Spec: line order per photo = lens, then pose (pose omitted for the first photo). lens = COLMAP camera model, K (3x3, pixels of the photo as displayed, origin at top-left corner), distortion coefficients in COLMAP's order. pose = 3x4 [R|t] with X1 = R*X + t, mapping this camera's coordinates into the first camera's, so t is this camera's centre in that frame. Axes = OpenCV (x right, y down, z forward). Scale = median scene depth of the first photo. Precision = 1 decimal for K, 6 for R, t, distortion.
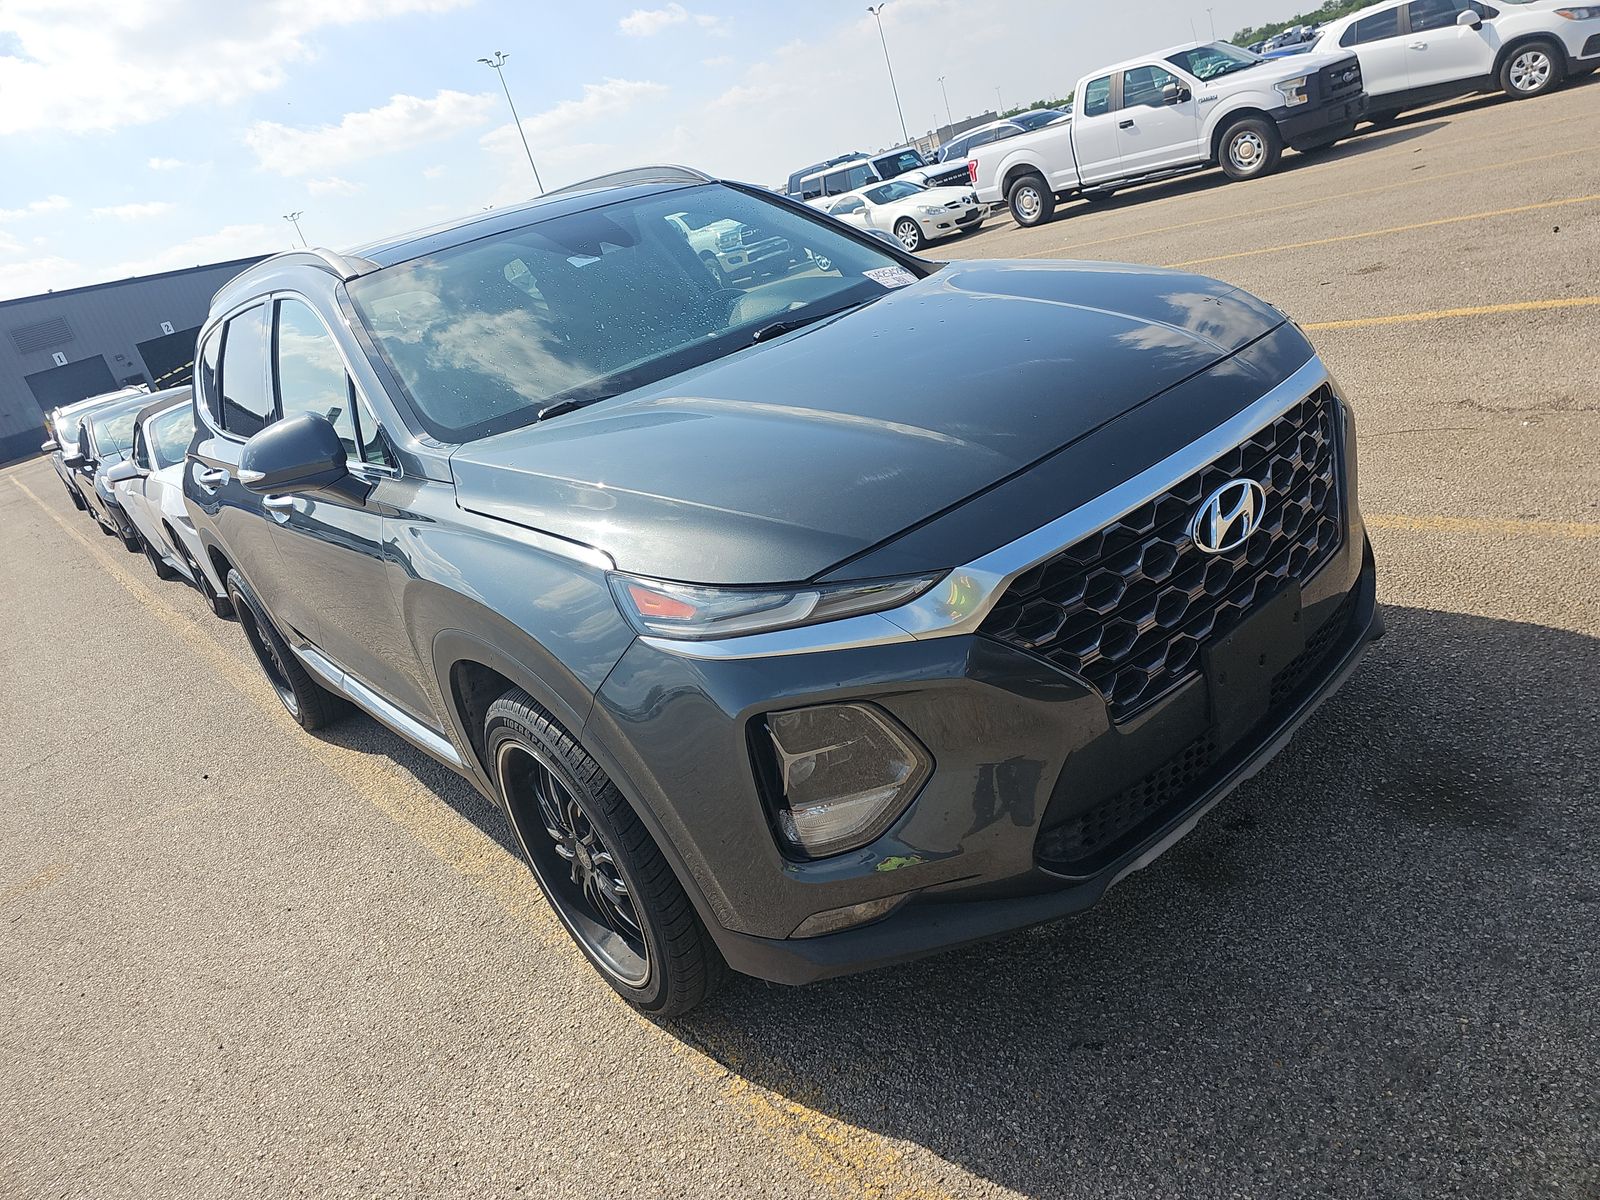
lens RADIAL K [[1069.5, 0, 798.5], [0, 1069.5, 599.5], [0, 0, 1]] dist [0.032910, -0.034726]
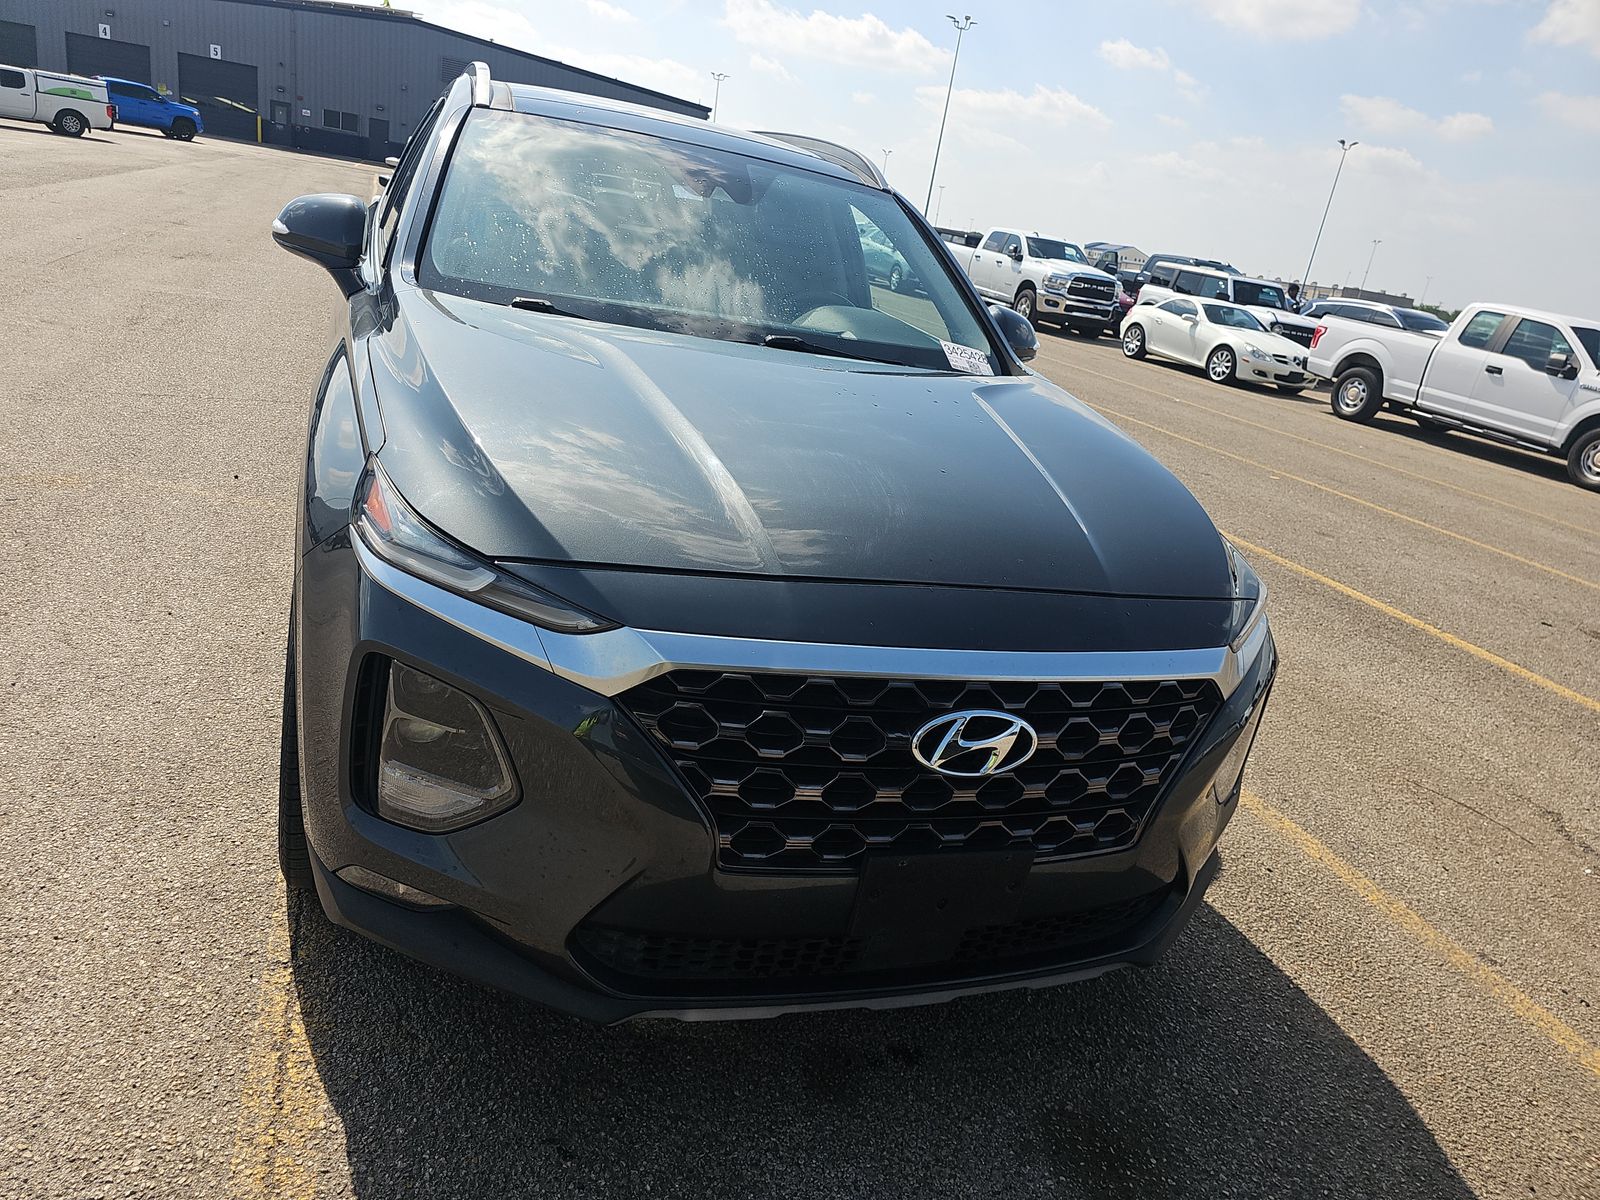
lens RADIAL K [[1069.5, 0, 766.1], [0, 1069.5, 602.5], [0, 0, 1]] dist [0.032910, -0.034726]
pose [[0.844807, 0.509280, -0.164119, 0.223754], [-0.507232, 0.859898, 0.057372, -0.092720], [0.170344, 0.034778, 0.984771, 0.064000]]
